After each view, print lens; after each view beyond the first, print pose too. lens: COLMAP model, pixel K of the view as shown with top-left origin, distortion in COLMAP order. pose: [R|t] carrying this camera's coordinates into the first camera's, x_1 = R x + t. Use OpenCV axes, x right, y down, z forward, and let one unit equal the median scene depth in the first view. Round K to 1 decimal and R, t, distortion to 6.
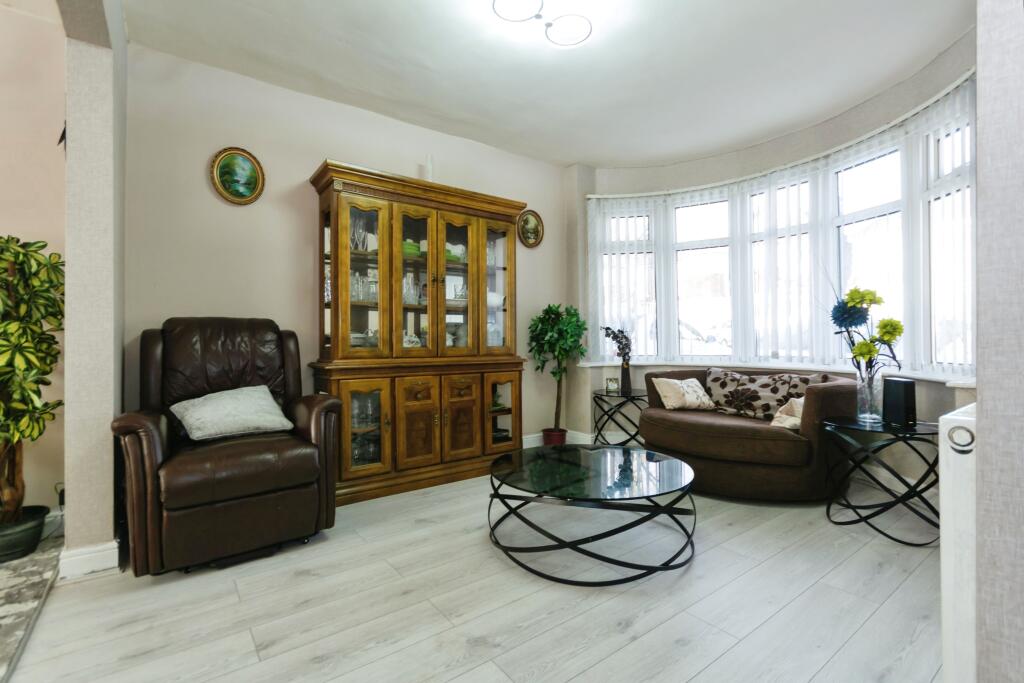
lens RADIAL K [[457.6, 0, 511.5], [0, 457.6, 340.9], [0, 0, 1]] dist [0.000036, 0.000038]
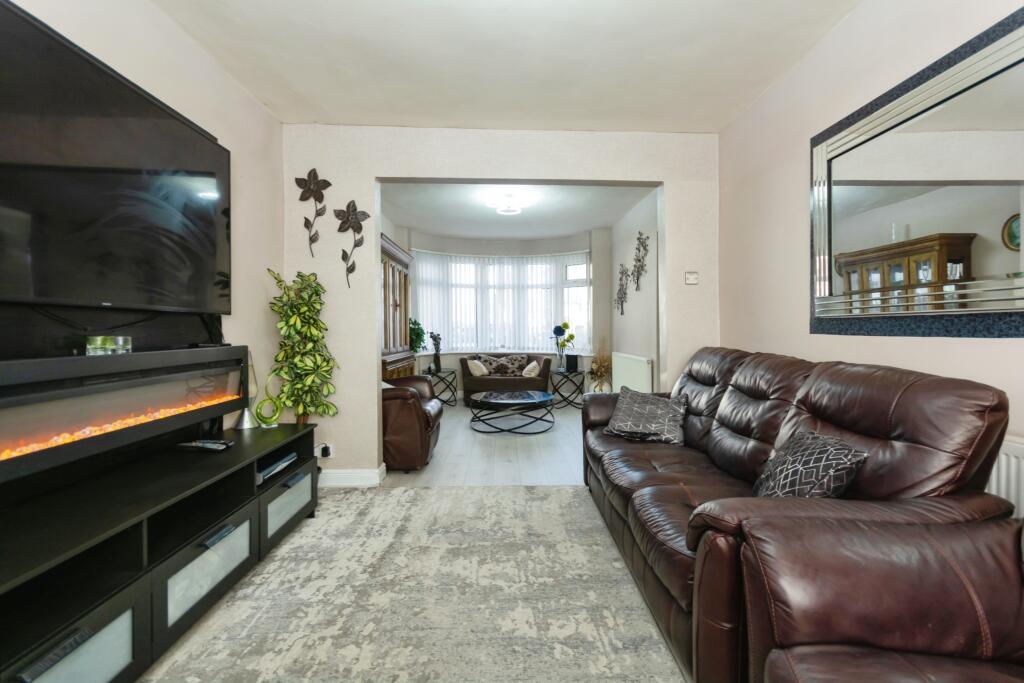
lens RADIAL K [[457.6, 0, 512.3], [0, 457.6, 336.7], [0, 0, 1]] dist [0.000036, 0.000038]
pose [[0.581123, -0.006876, 0.813786, -1.384111], [-0.005916, 0.999902, 0.012673, -0.051111], [-0.813794, -0.012180, 0.581026, -0.295503]]
